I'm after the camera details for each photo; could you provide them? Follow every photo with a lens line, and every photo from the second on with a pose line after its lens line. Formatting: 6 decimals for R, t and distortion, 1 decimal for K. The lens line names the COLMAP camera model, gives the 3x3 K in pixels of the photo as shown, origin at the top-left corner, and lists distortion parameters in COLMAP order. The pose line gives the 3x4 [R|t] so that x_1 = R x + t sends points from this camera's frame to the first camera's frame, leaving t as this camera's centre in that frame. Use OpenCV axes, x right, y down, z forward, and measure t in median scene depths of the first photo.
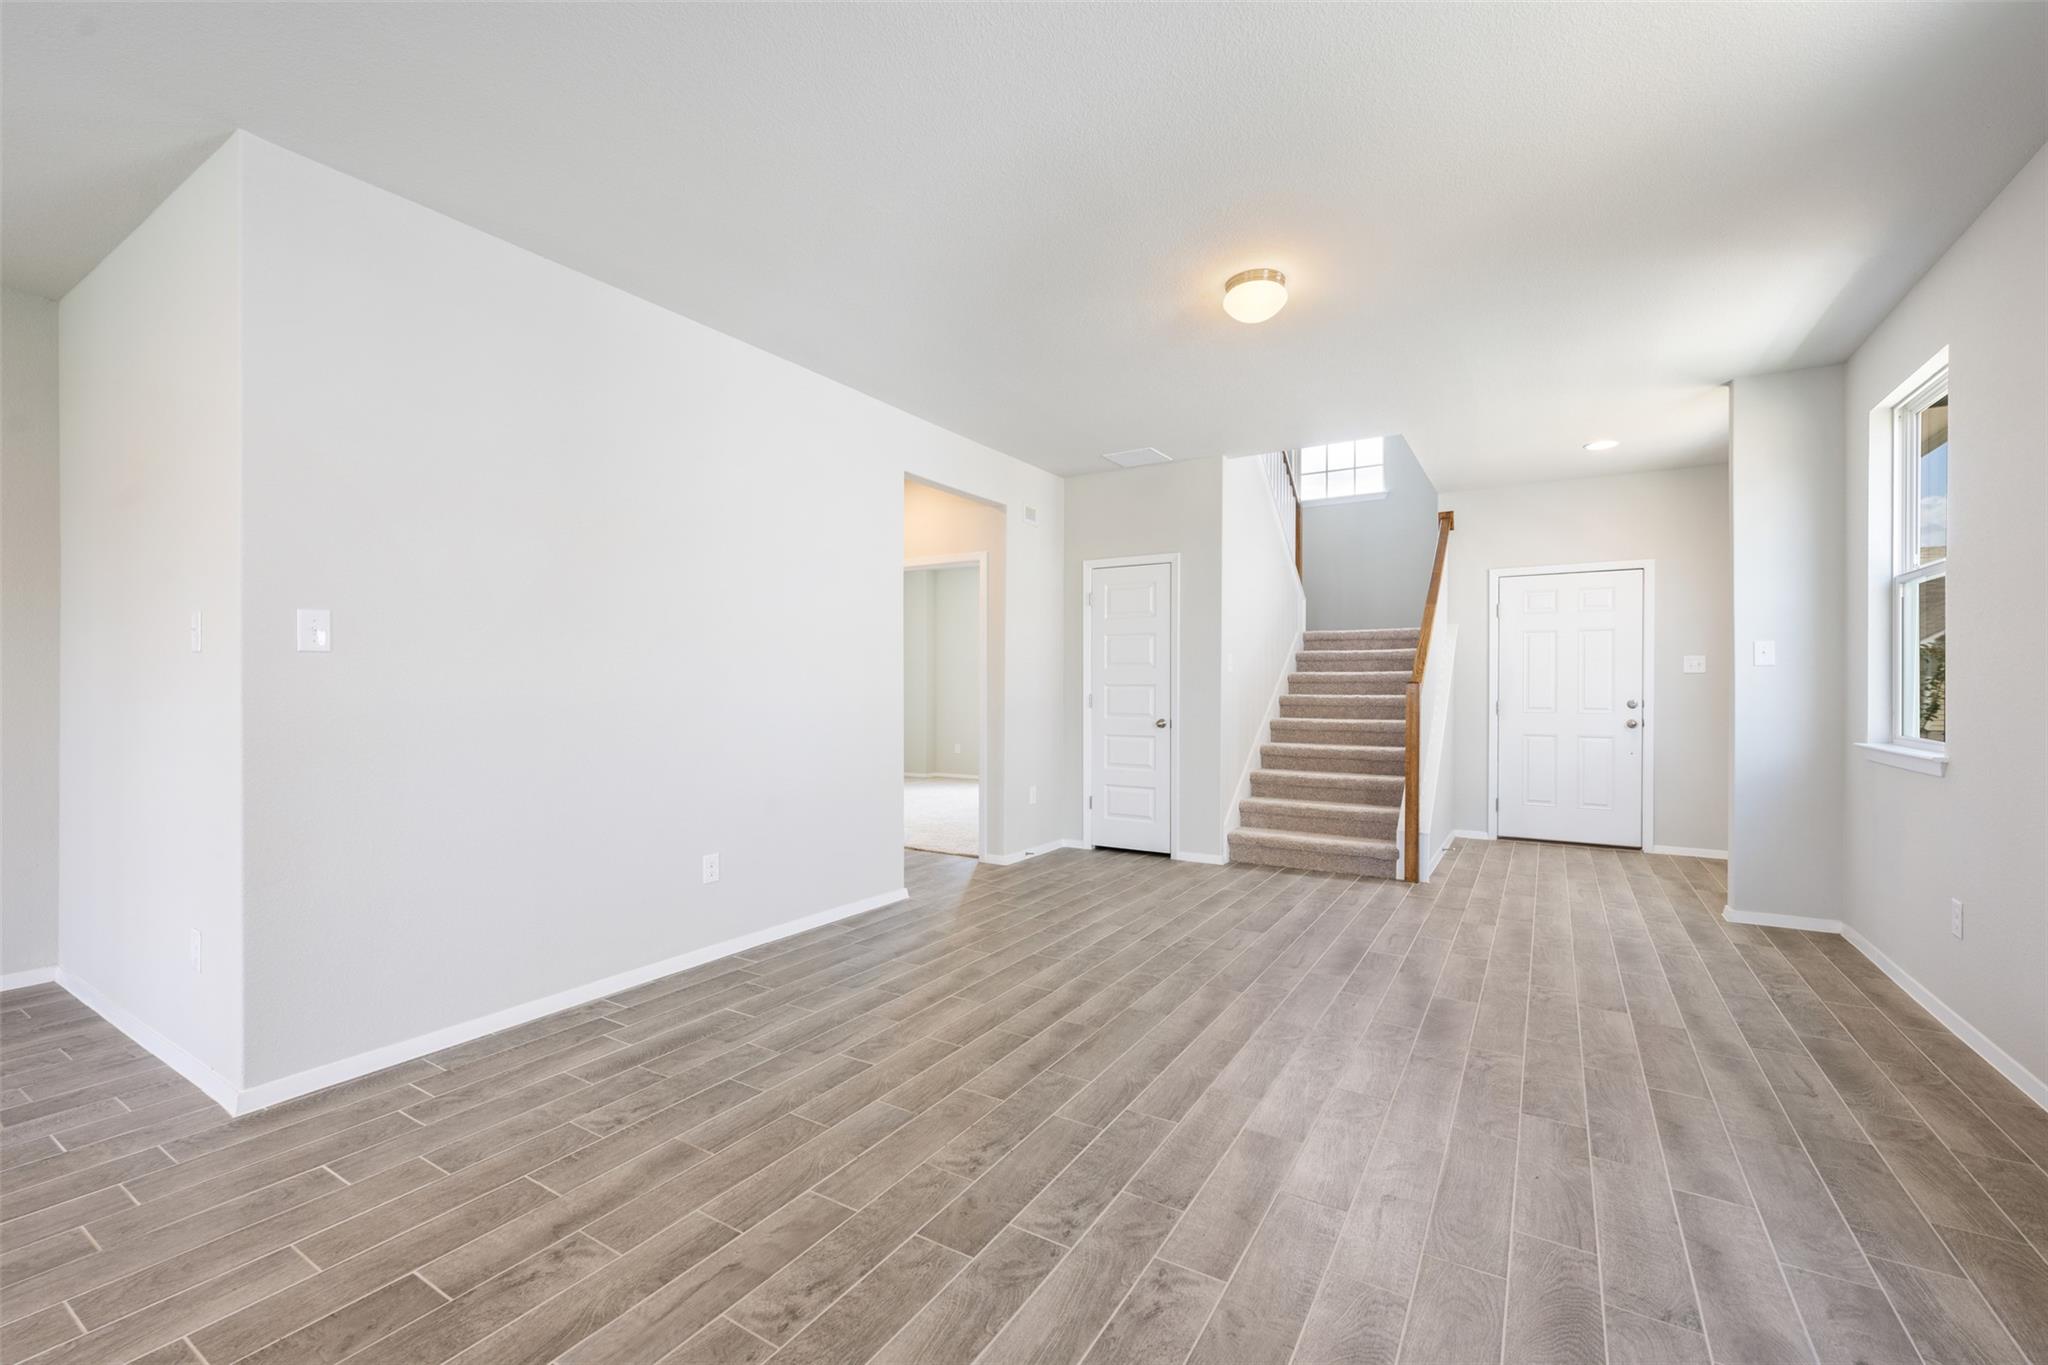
lens RADIAL K [[870.2, 0, 1018.5], [0, 870.2, 700.1], [0, 0, 1]] dist [-0.002045, -0.000158]
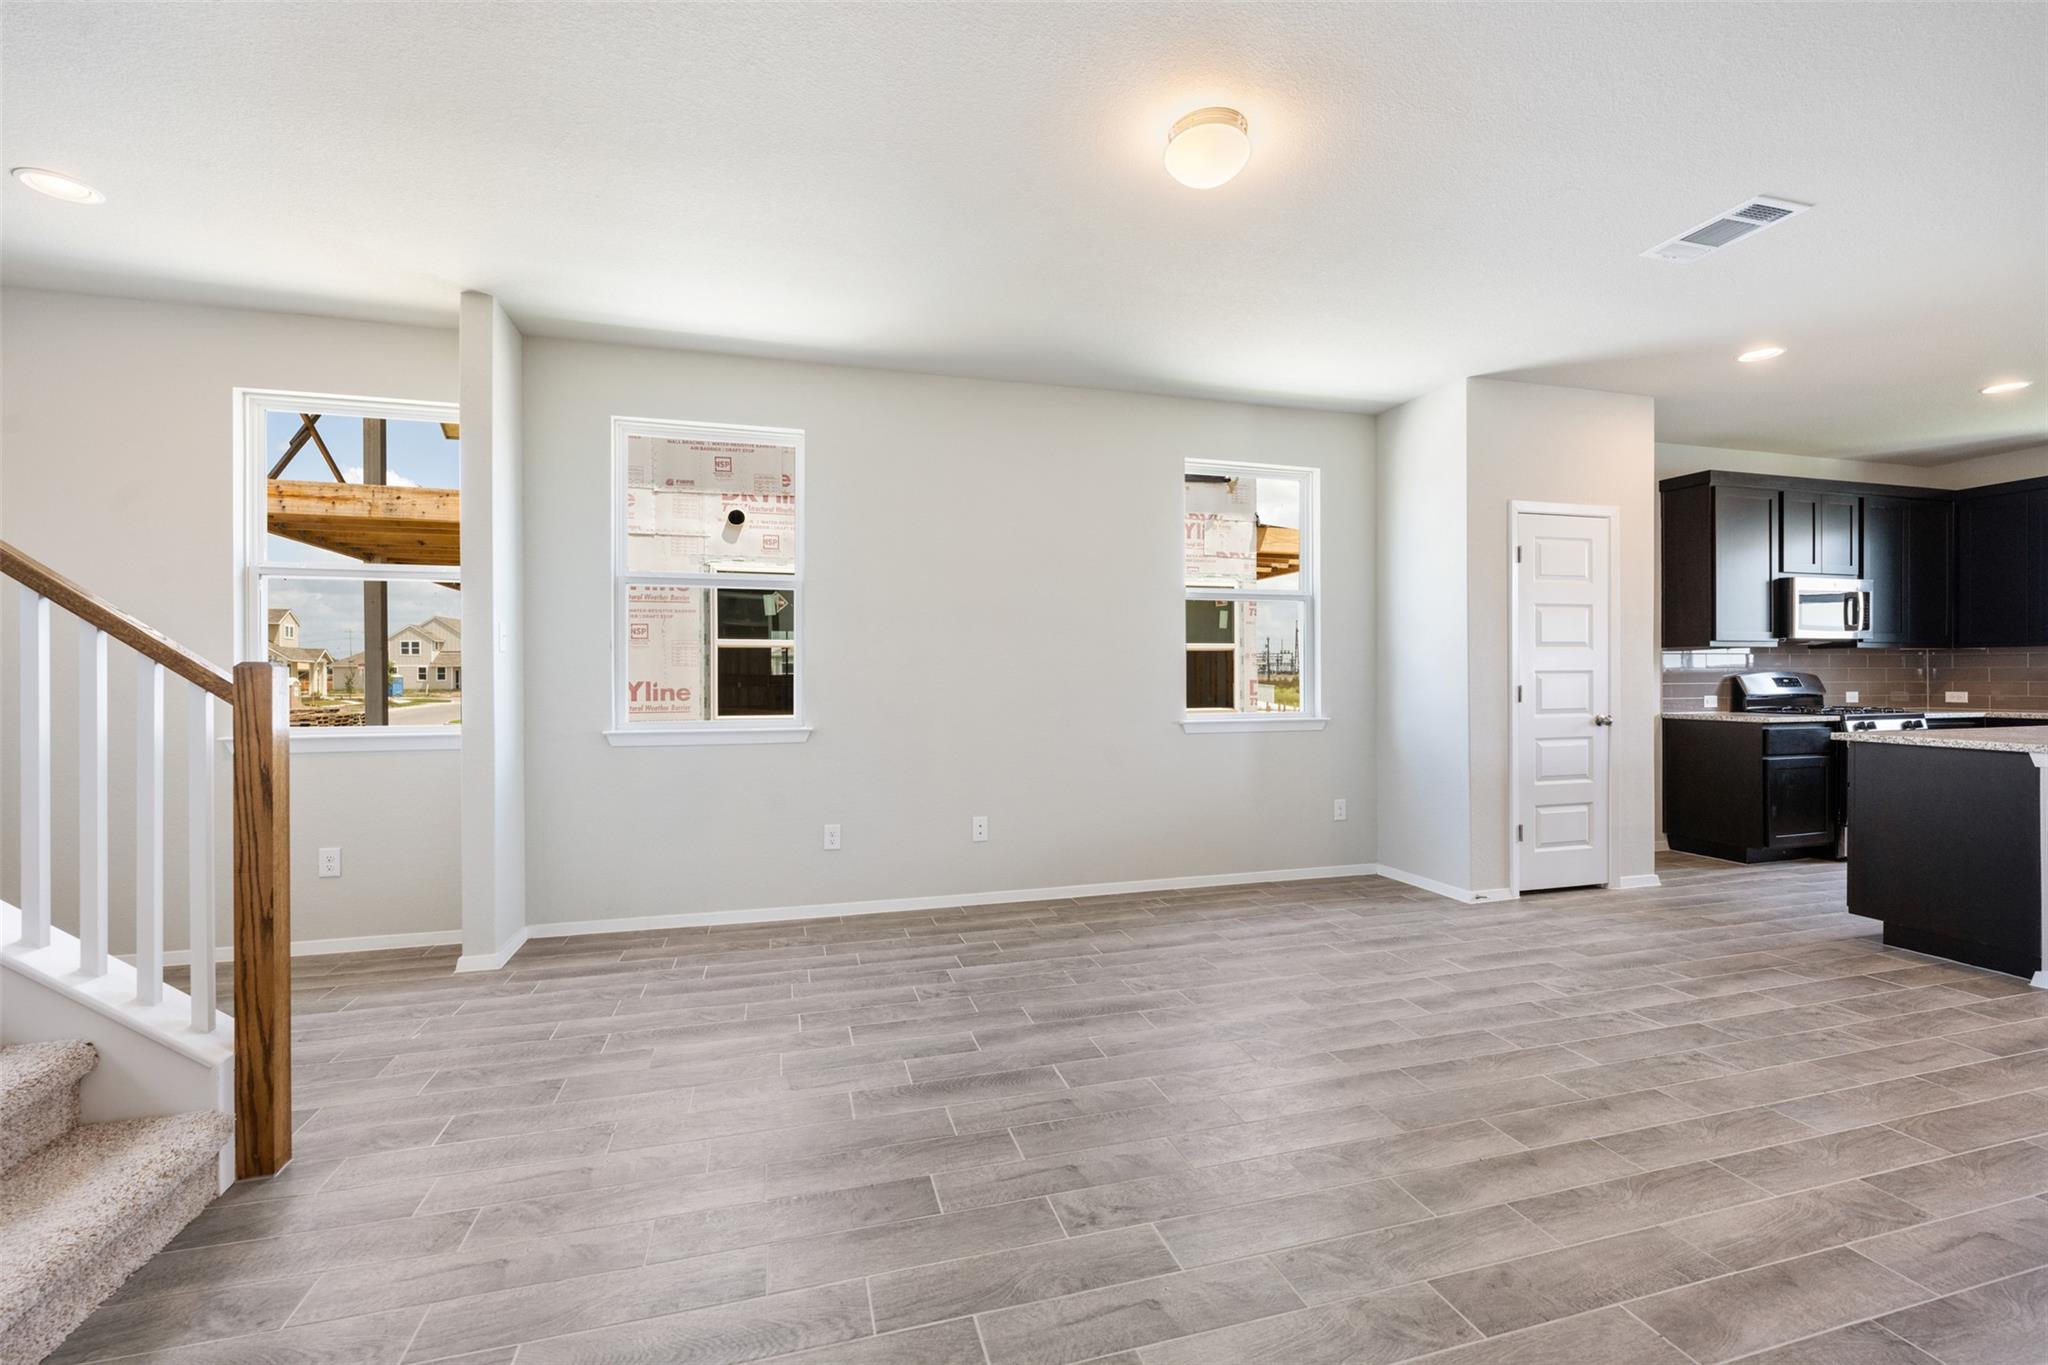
lens RADIAL K [[870.2, 0, 1019.5], [0, 870.2, 674.9], [0, 0, 1]] dist [-0.002045, -0.000158]
pose [[-0.744359, 0.005035, 0.667761, -0.135918], [0.013008, 0.999891, 0.006961, -0.027962], [-0.667653, 0.013867, -0.744343, 2.120664]]
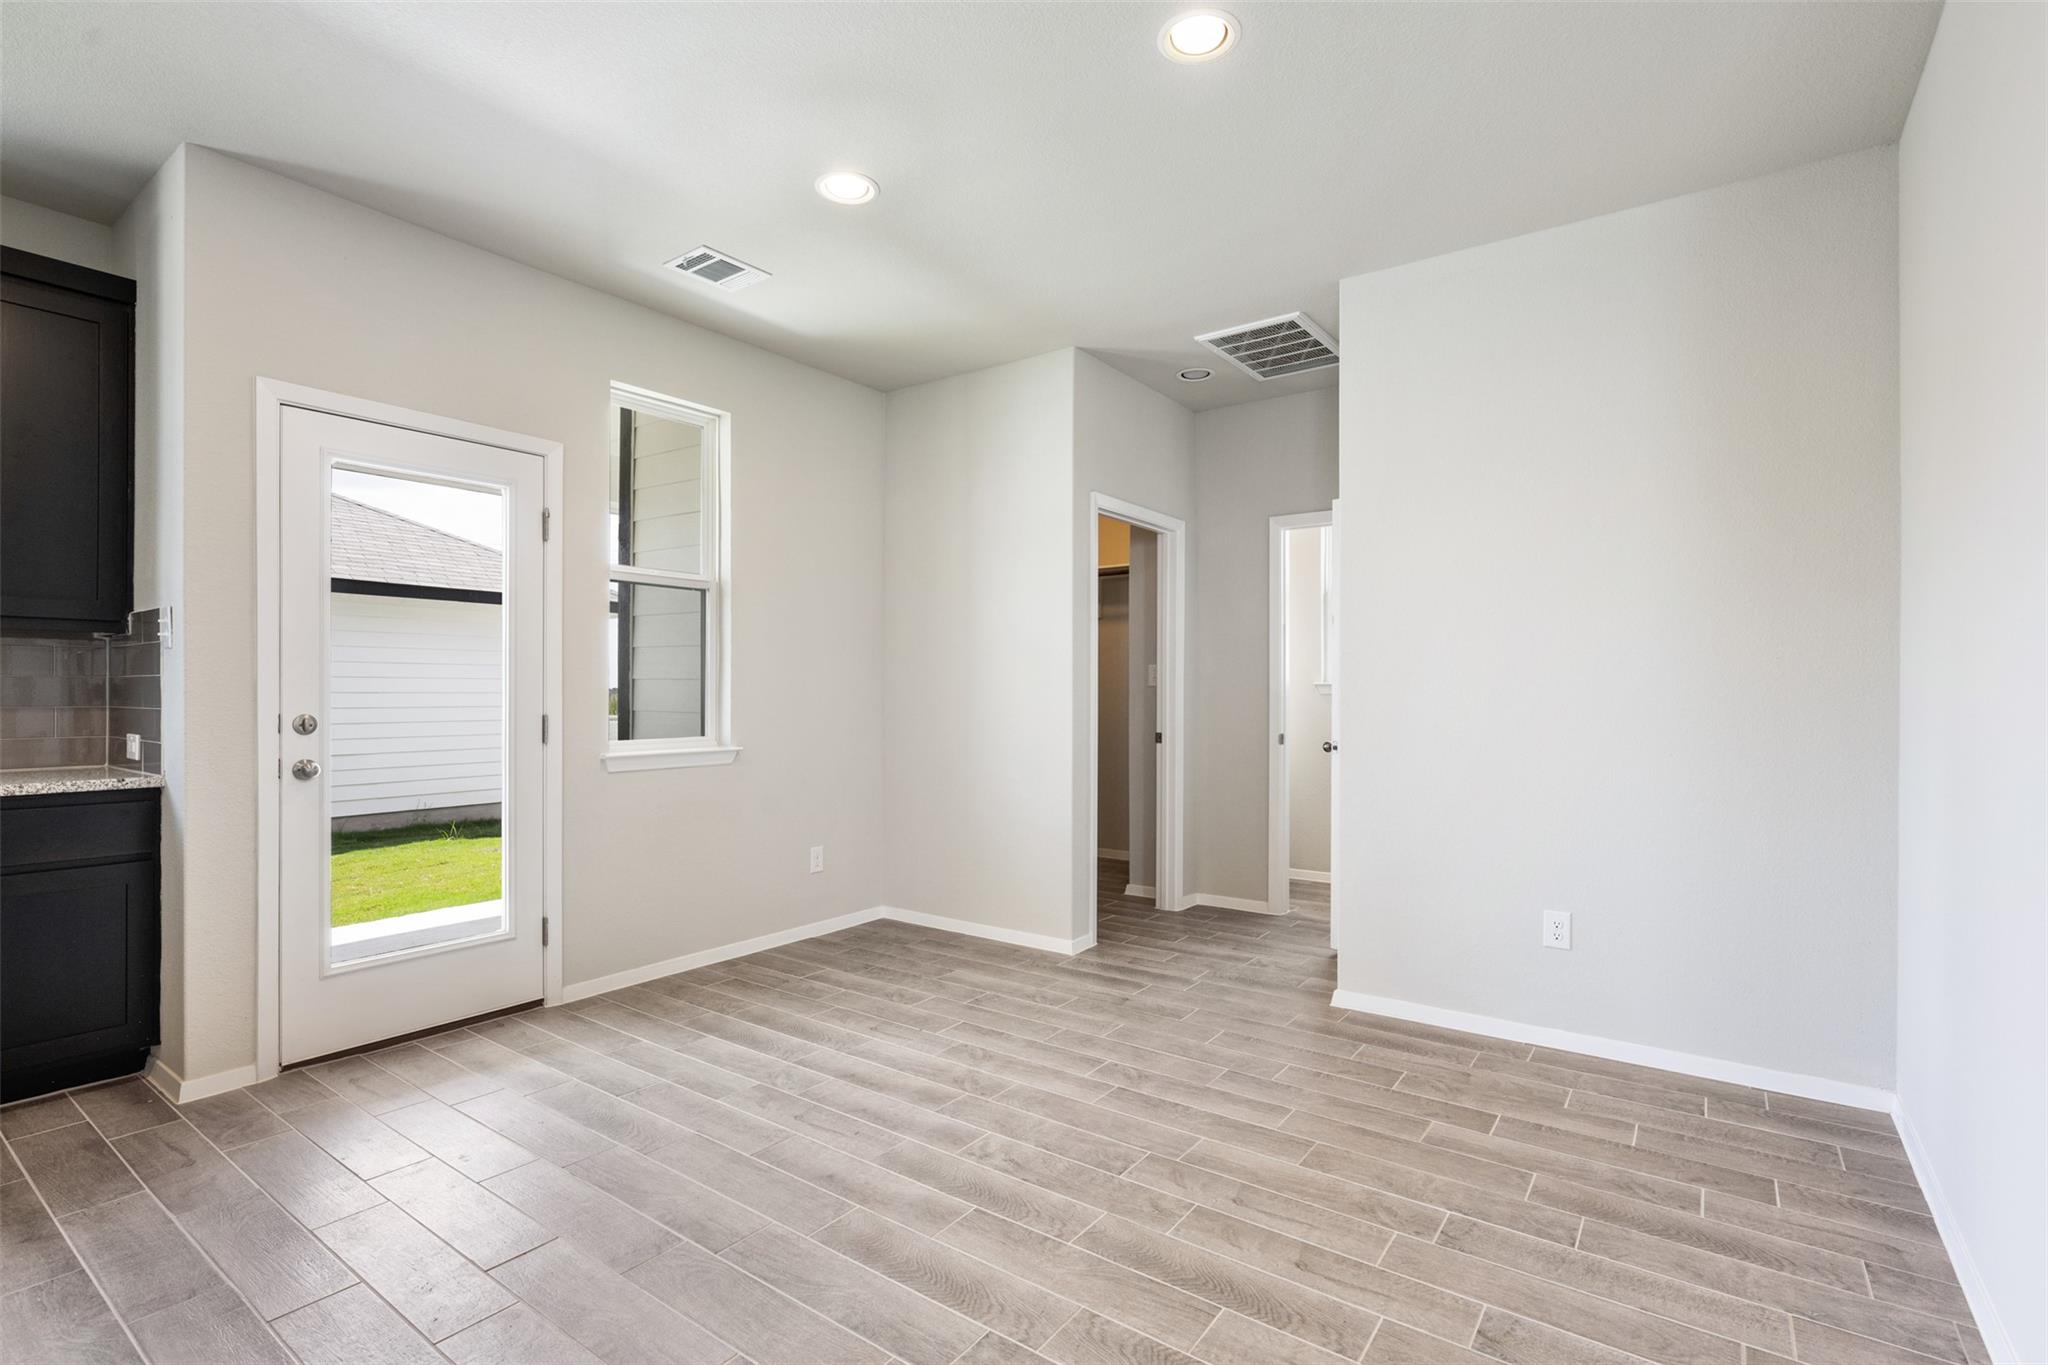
lens RADIAL K [[950.0, 0, 1024.4], [0, 950.0, 690.6], [0, 0, 1]] dist [-0.000765, -0.000635]
pose [[-0.070663, -0.003975, -0.997492, -0.398214], [-0.015109, 0.999882, -0.002914, -0.002234], [0.997386, 0.014866, -0.070715, 0.466177]]
